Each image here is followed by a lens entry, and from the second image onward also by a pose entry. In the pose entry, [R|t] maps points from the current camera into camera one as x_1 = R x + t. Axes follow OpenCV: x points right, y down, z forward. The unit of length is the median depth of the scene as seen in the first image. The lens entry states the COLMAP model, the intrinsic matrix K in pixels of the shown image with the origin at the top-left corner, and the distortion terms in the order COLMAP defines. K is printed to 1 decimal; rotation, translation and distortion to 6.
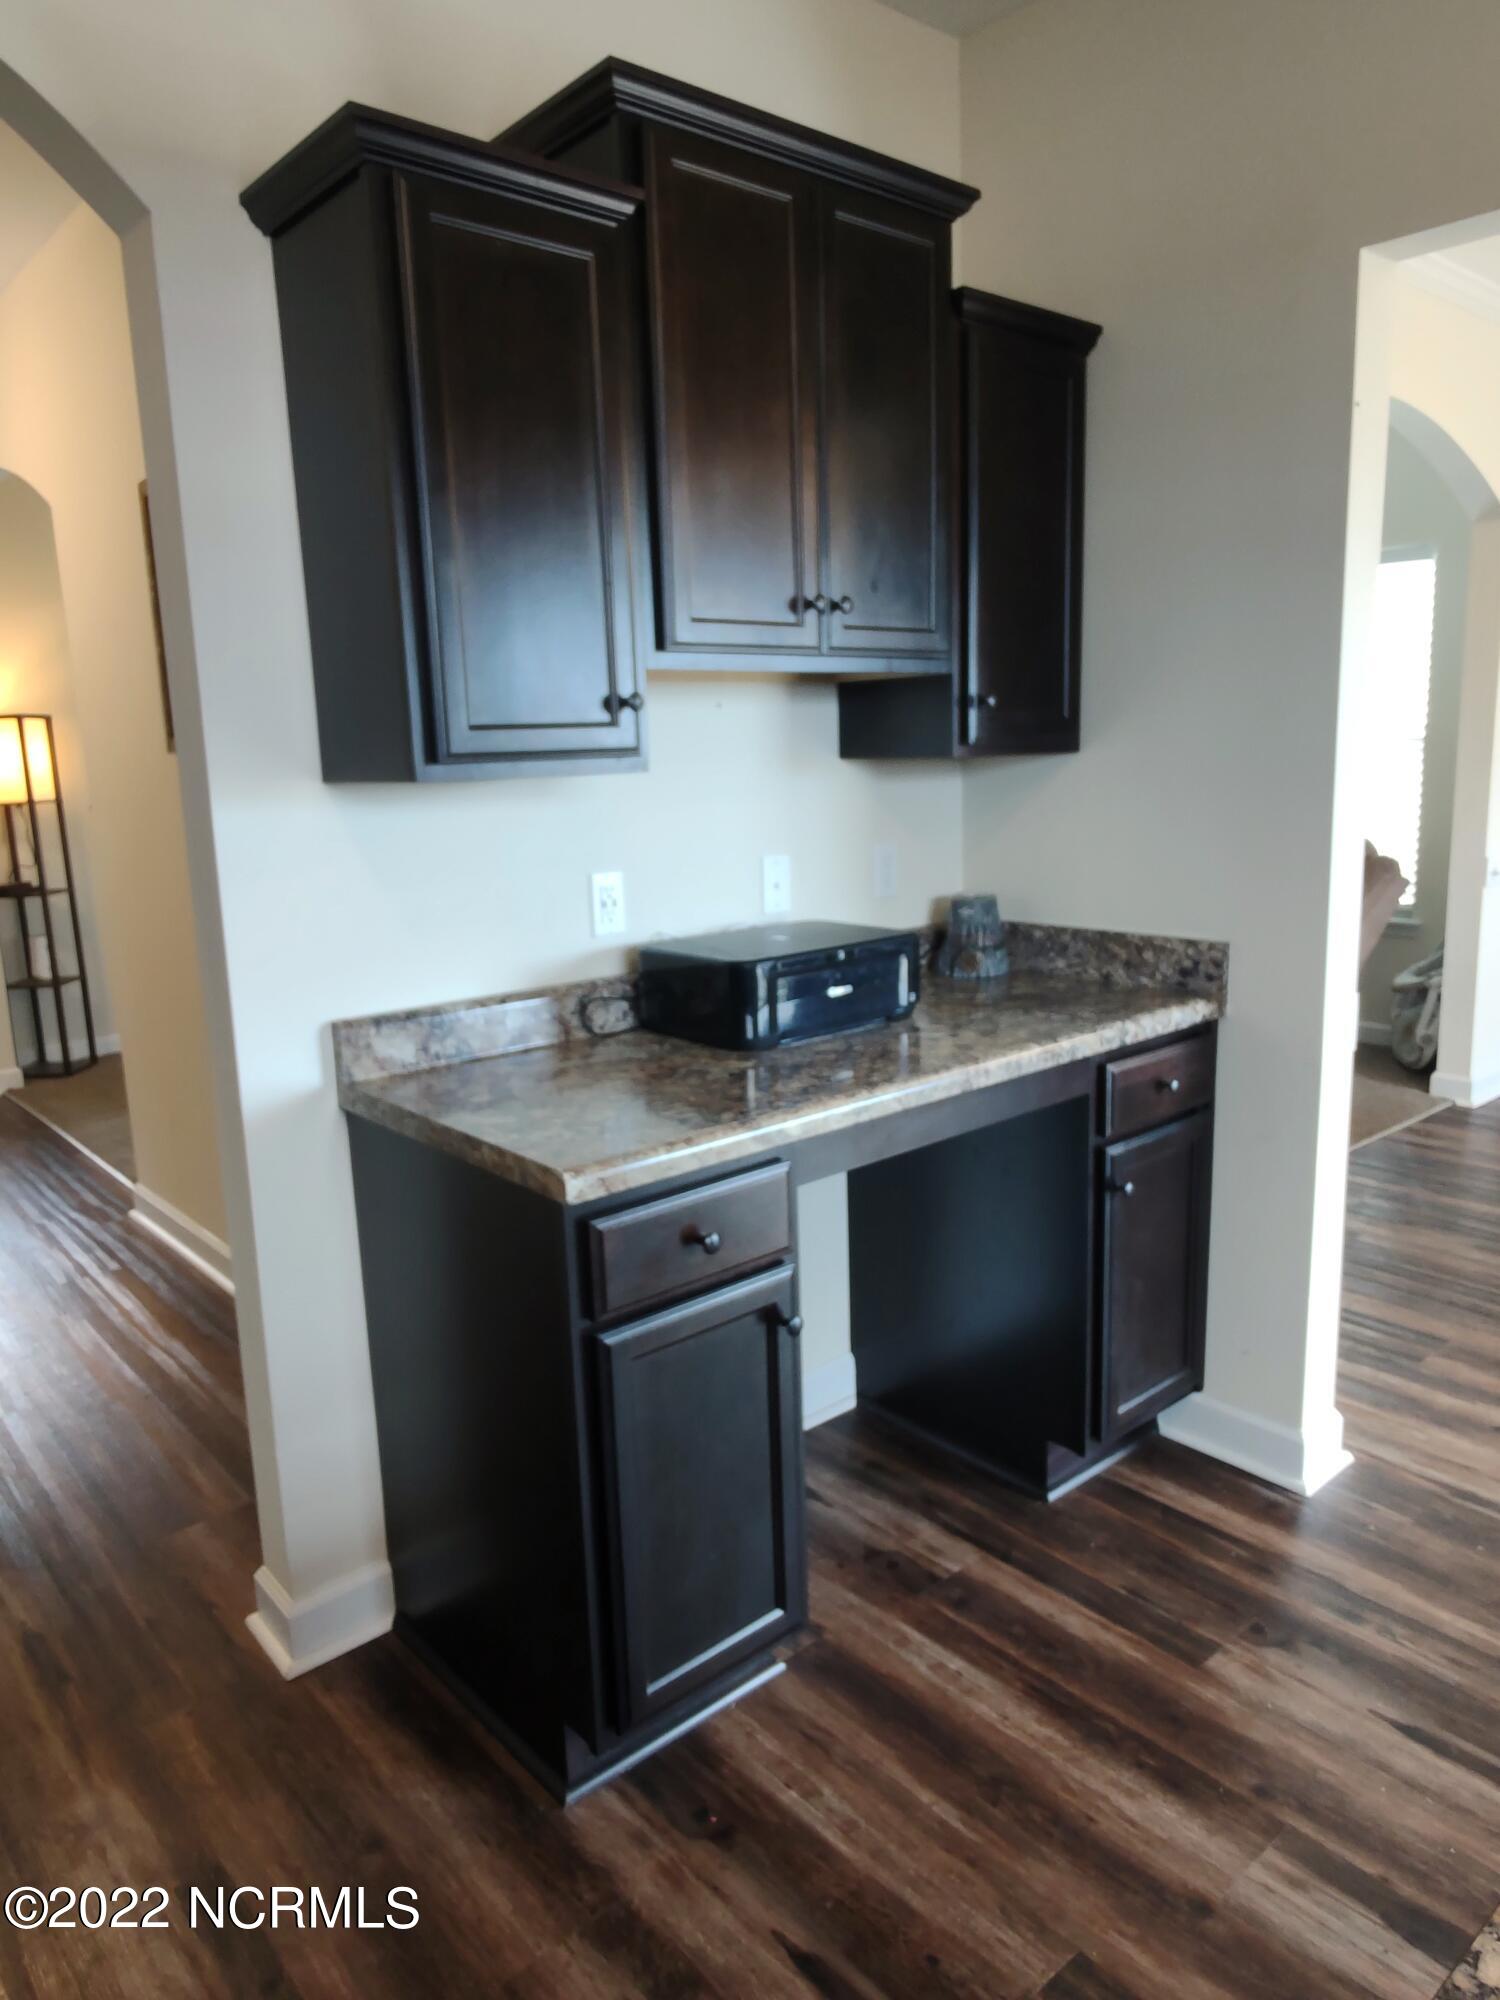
lens RADIAL K [[1337.1, 0, 750.0], [0, 1337.1, 1000.0], [0, 0, 1]] dist [0.003364, -0.006757]
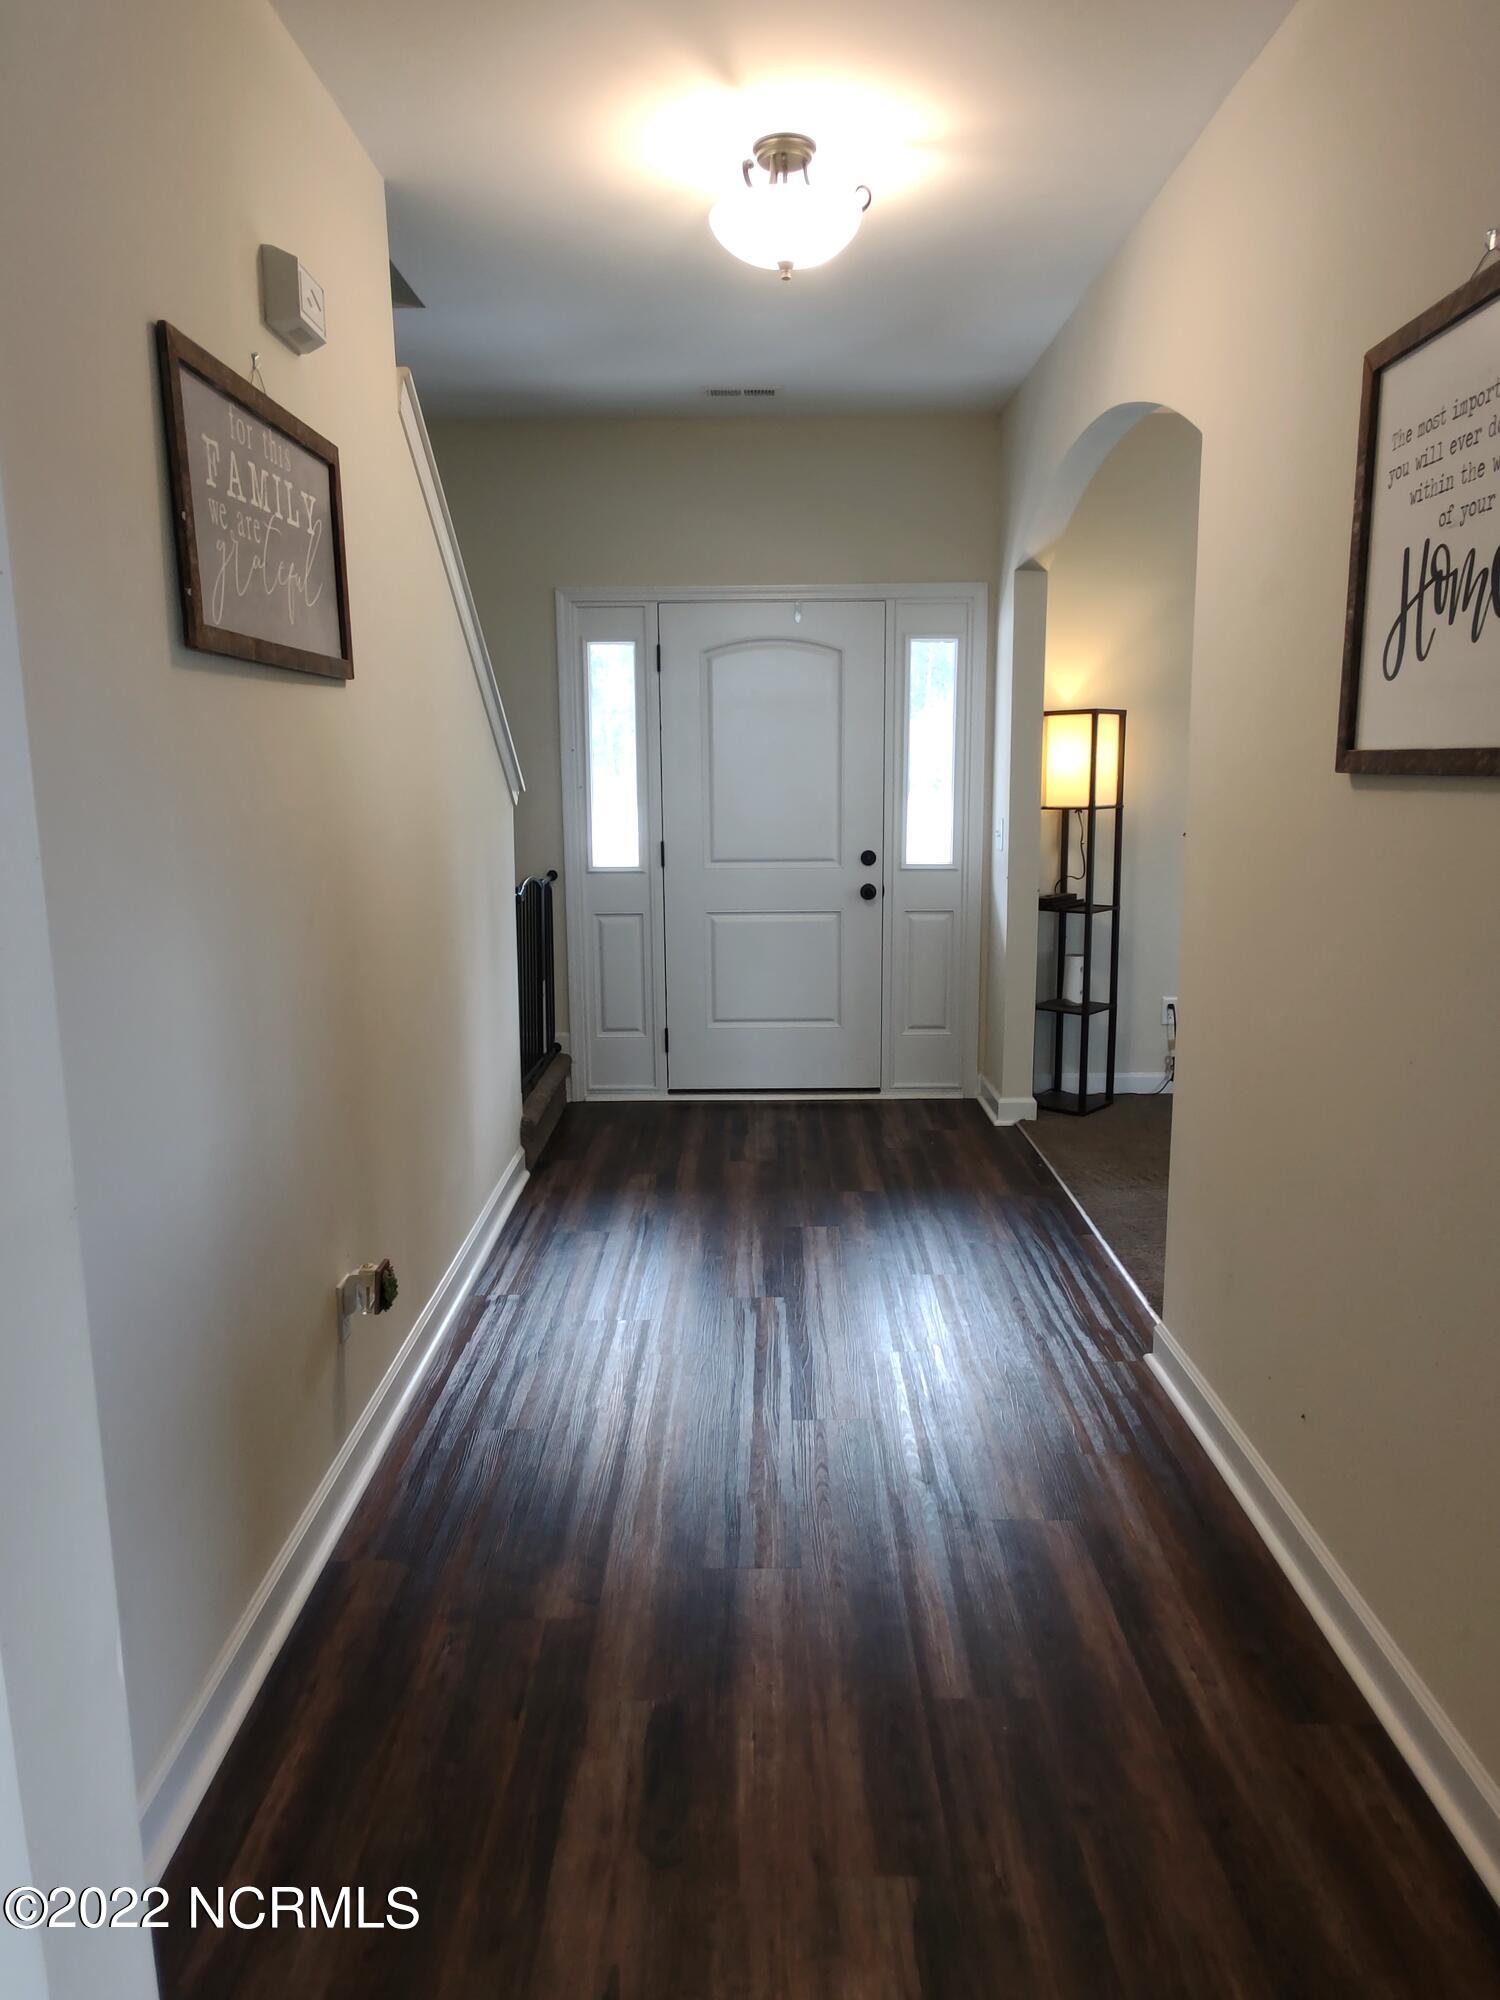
lens RADIAL K [[1337.1, 0, 750.0], [0, 1337.1, 1000.0], [0, 0, 1]] dist [0.003364, -0.006757]
pose [[0.754791, 0.145612, -0.639600, -0.118045], [-0.145883, 0.987895, 0.052749, -0.034003], [0.639538, 0.053492, 0.766896, 0.172376]]
